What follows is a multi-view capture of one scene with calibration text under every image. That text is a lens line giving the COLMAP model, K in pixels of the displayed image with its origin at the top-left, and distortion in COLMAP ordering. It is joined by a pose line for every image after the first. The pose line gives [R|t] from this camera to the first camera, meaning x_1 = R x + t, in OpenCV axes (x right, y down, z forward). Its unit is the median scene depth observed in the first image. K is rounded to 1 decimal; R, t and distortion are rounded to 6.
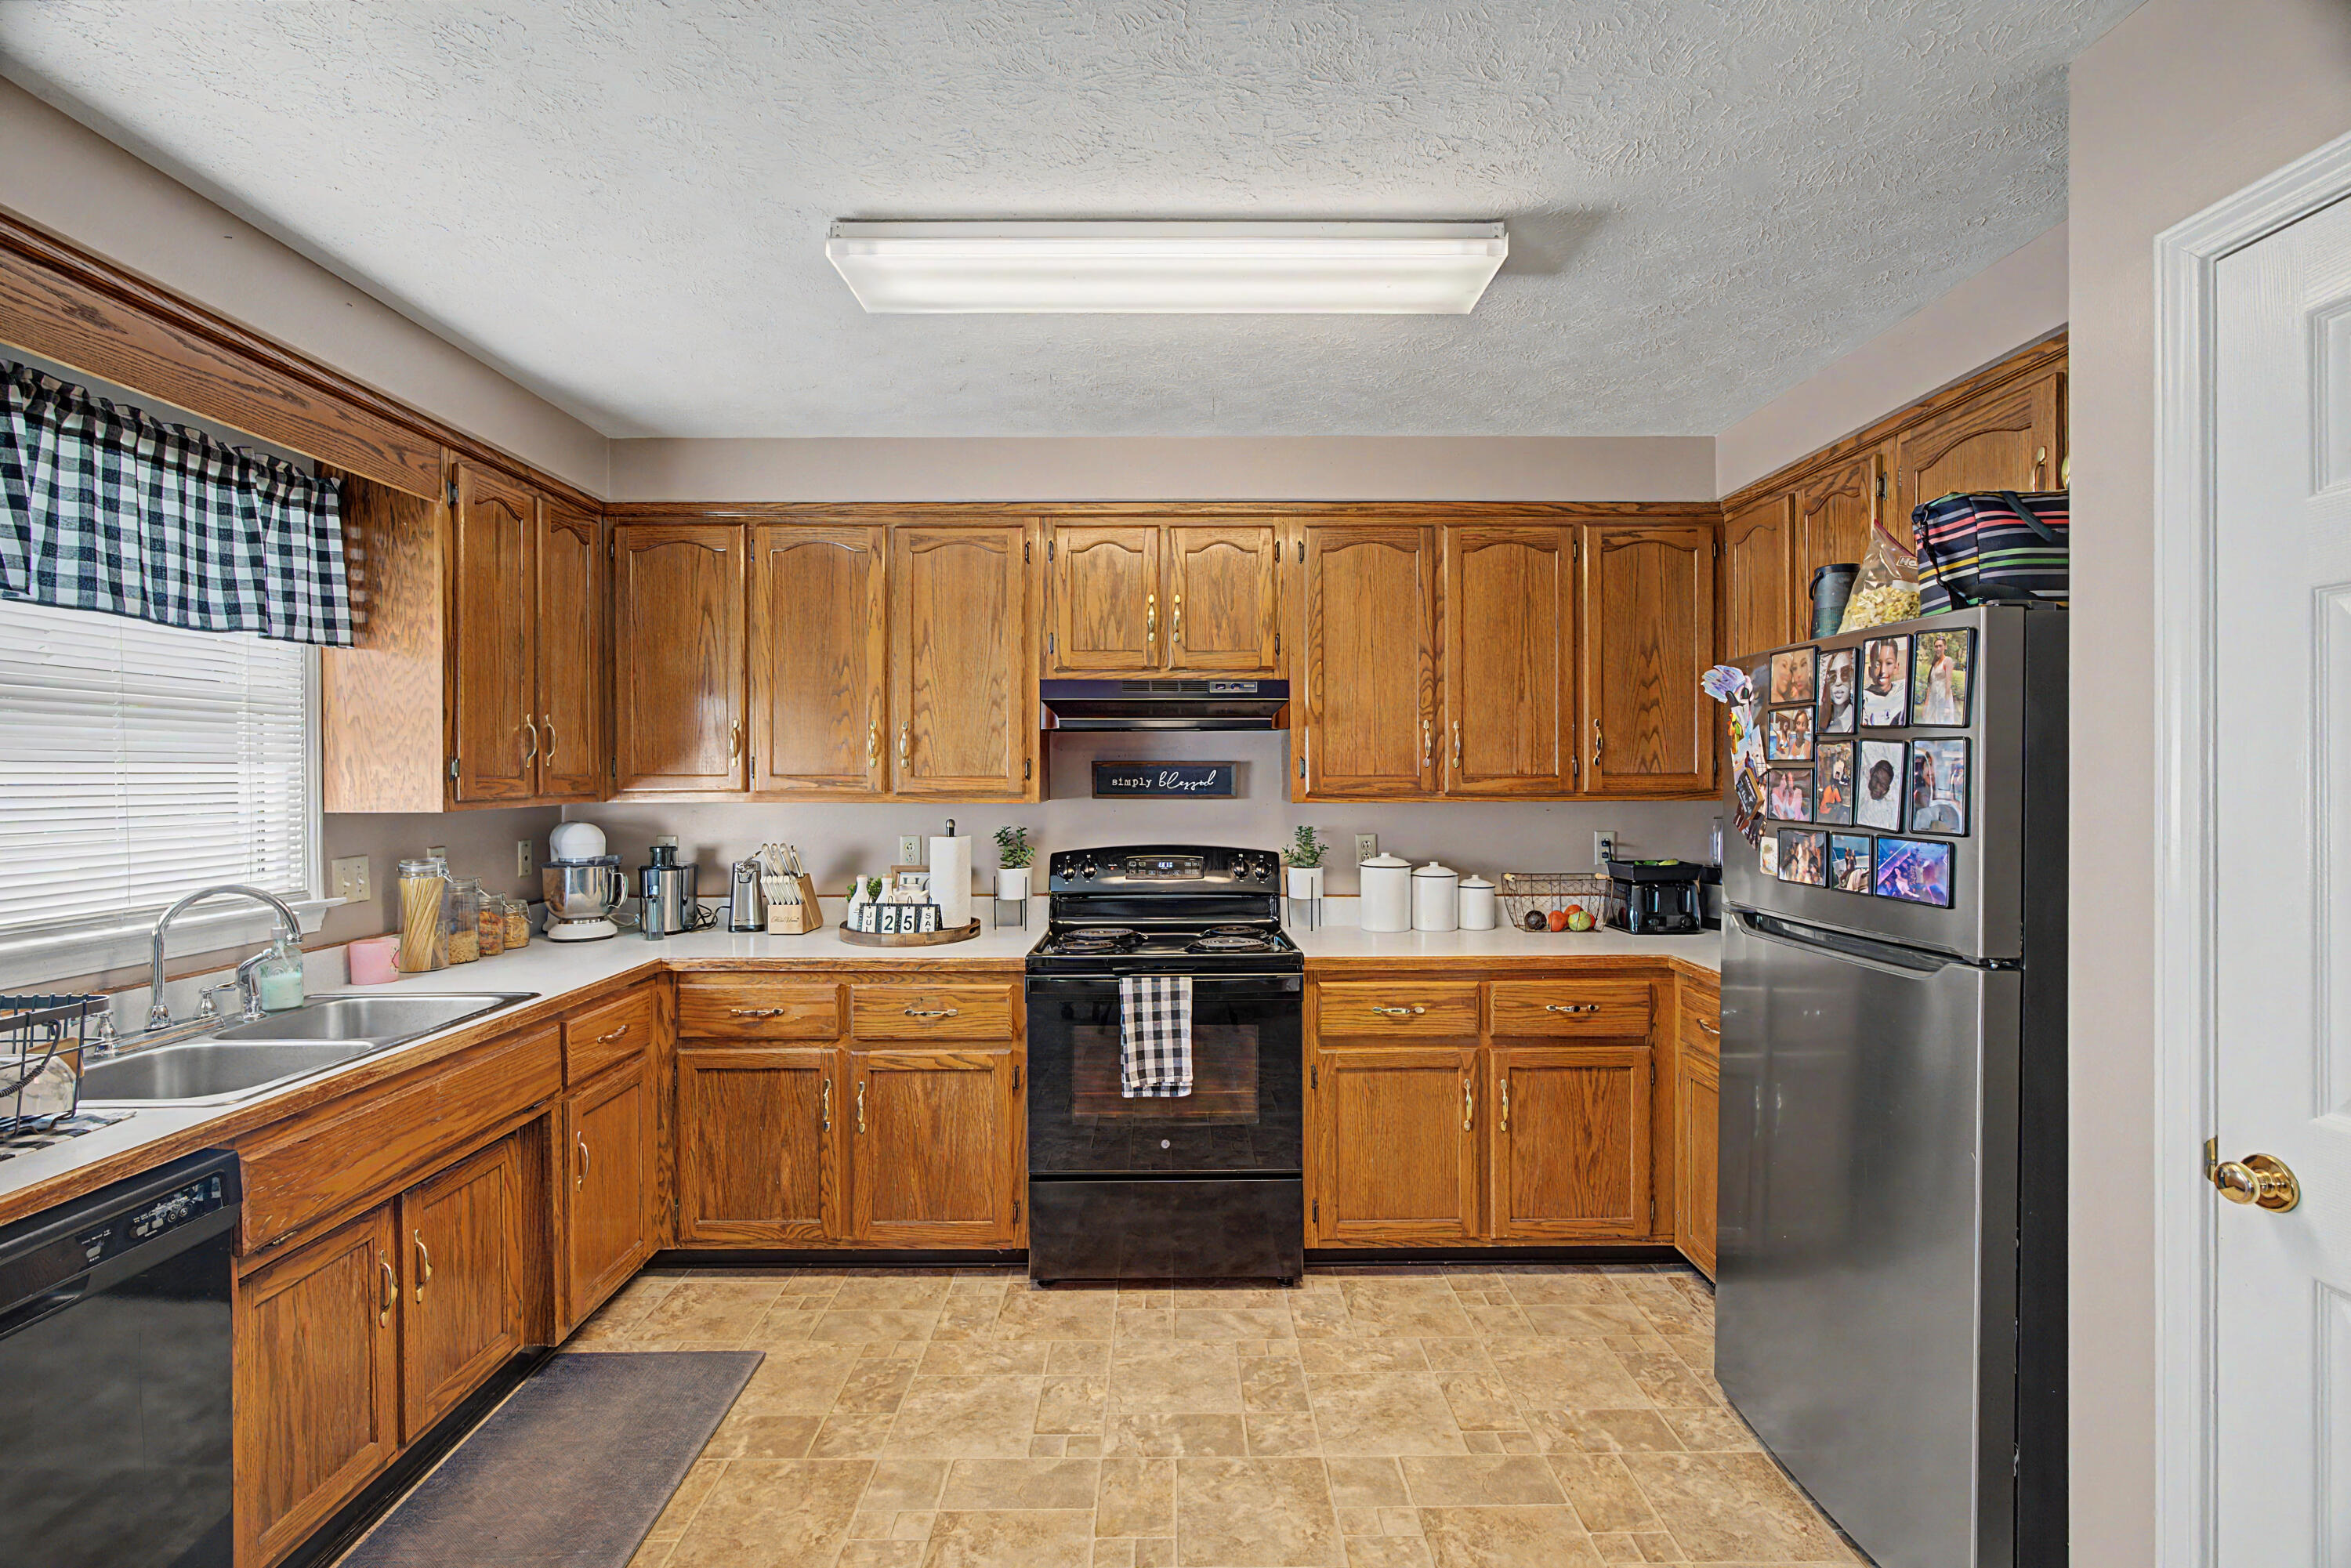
lens RADIAL K [[1069.1, 0, 1183.5], [0, 1069.1, 778.4], [0, 0, 1]] dist [-0.011628, 0.005103]
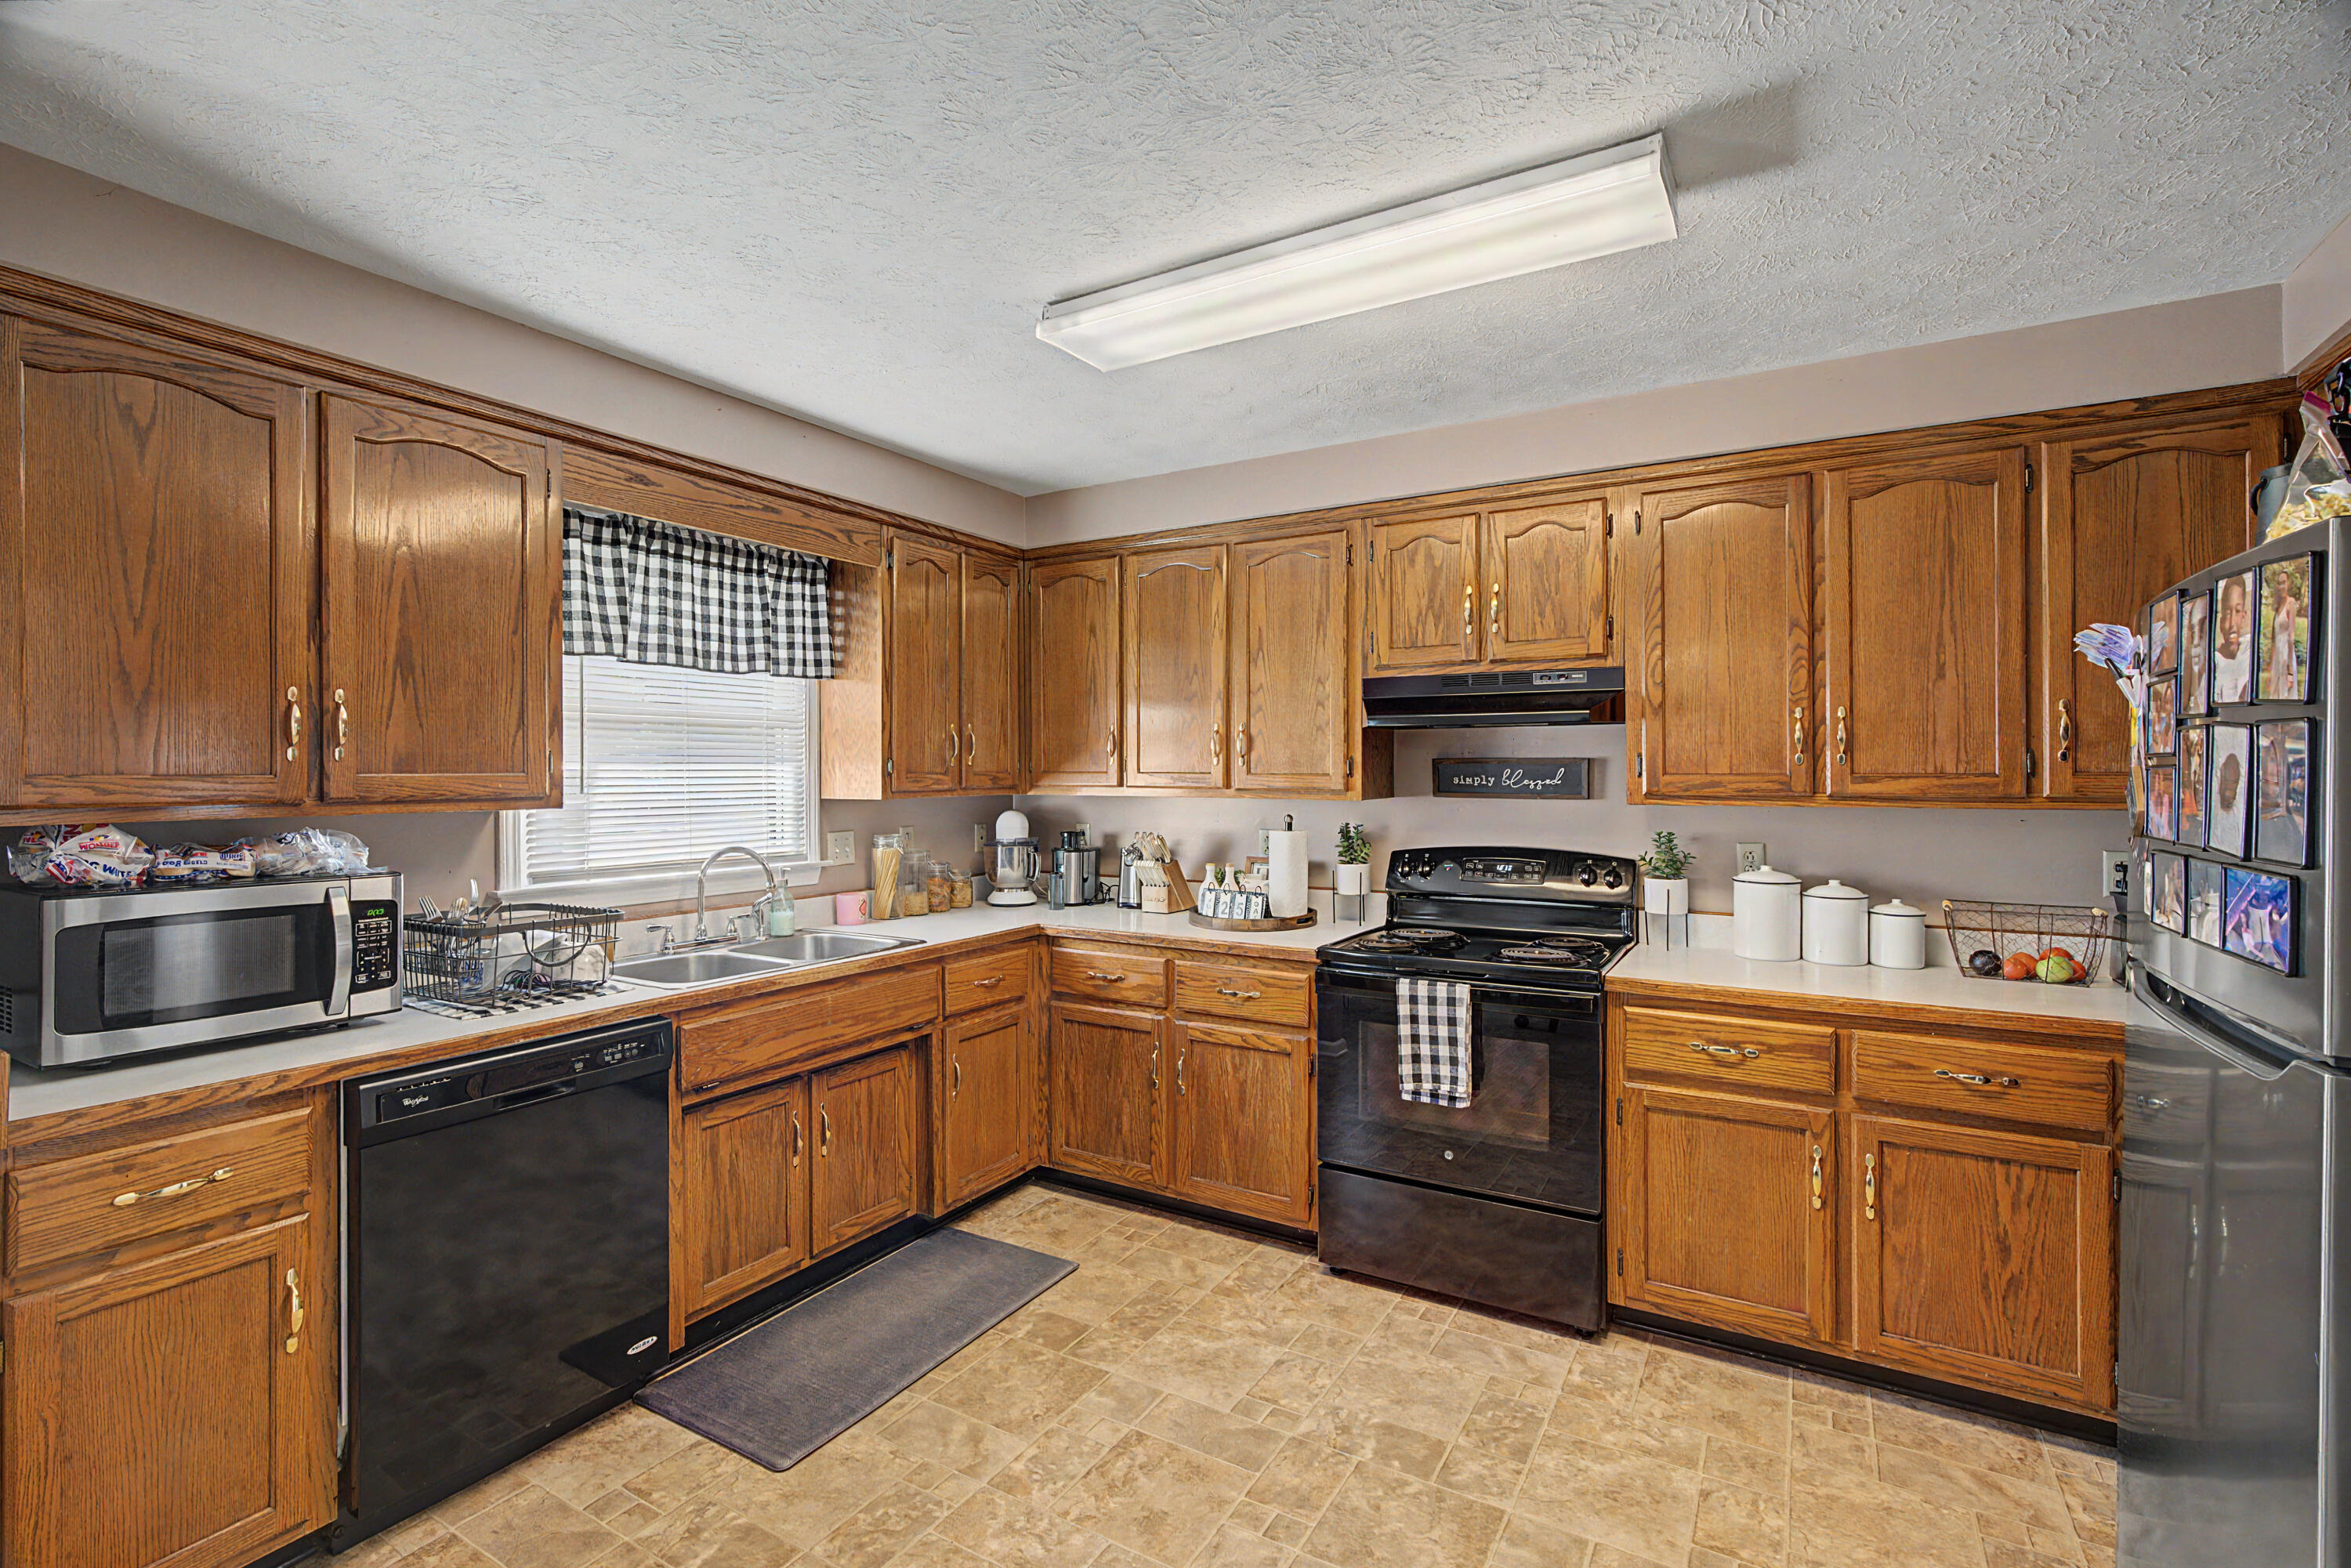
lens RADIAL K [[1083.1, 0, 1170.0], [0, 1083.1, 768.9], [0, 0, 1]] dist [-0.011222, 0.006137]
pose [[0.849468, 0.000257, -0.527641, 0.281562], [-0.003639, 0.999979, -0.005370, -0.000733], [0.527628, 0.006482, 0.849451, 0.033965]]
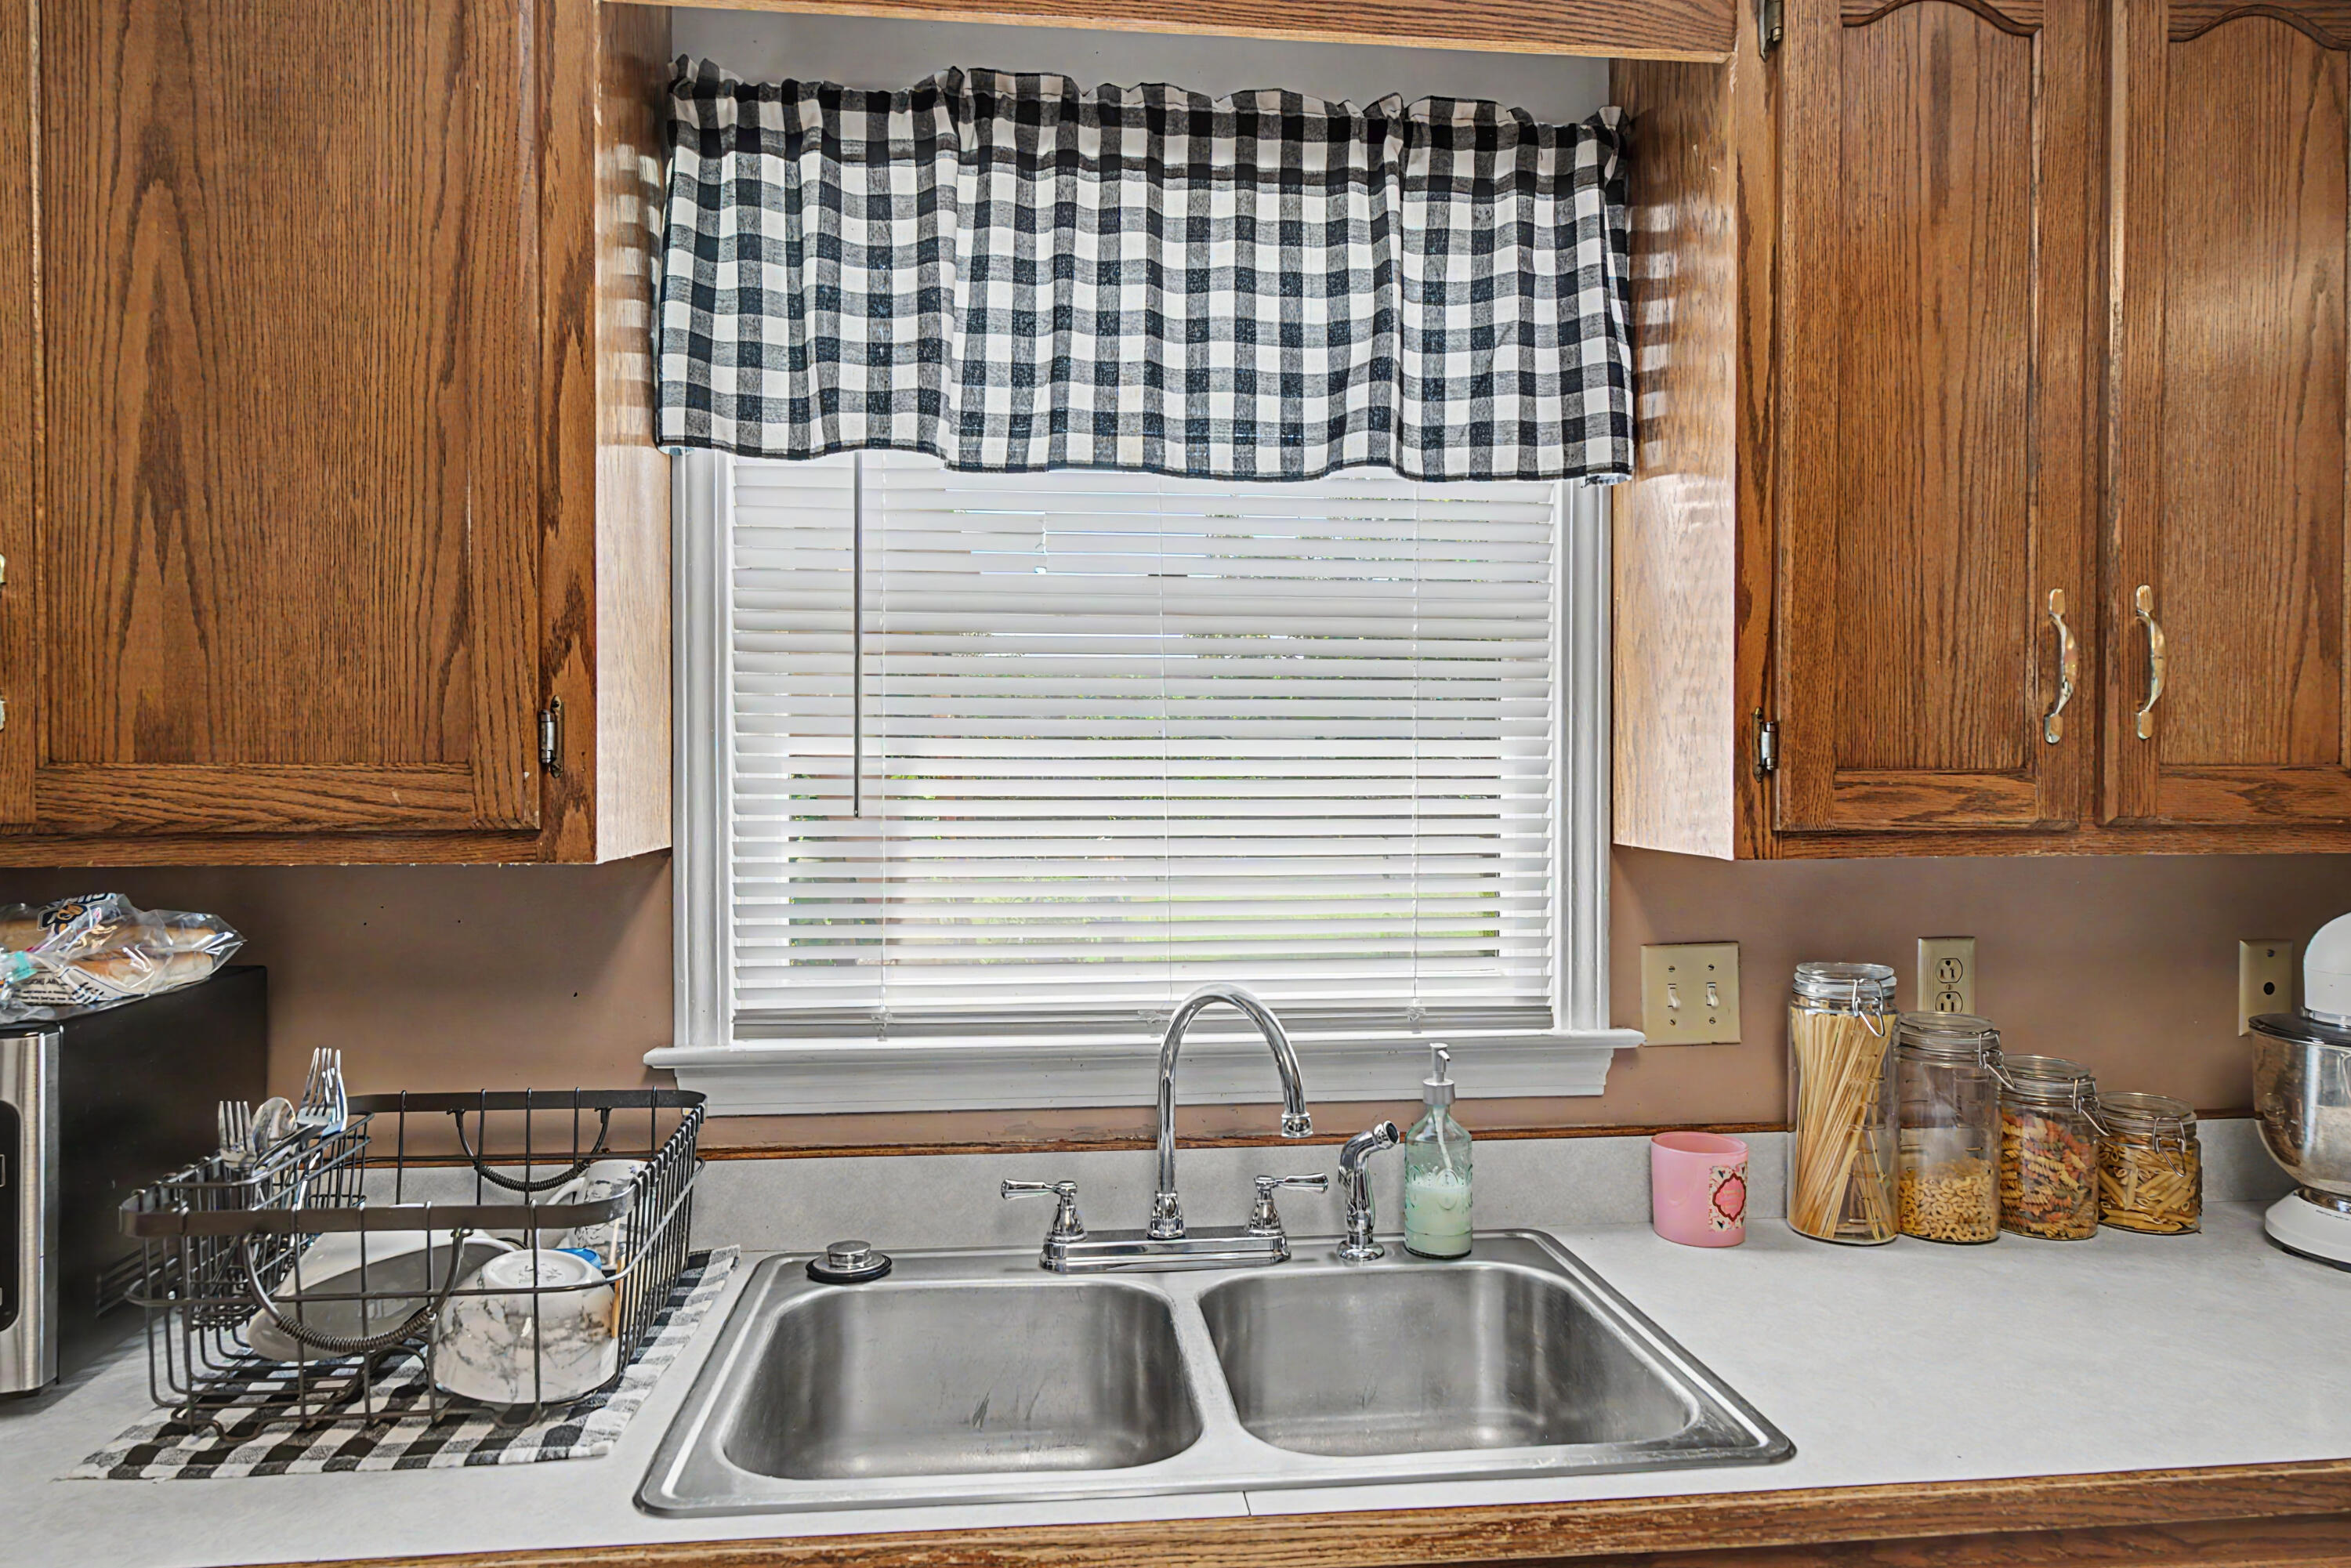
lens RADIAL K [[1489.8, 0, 1175.5], [0, 1489.8, 784.0], [0, 0, 1]] dist [0.001606, -0.000276]
pose [[0.096110, 0.016801, -0.995229, -0.153389], [-0.006385, 0.999847, 0.016263, -0.002722], [0.995350, 0.004791, 0.096203, 0.645217]]
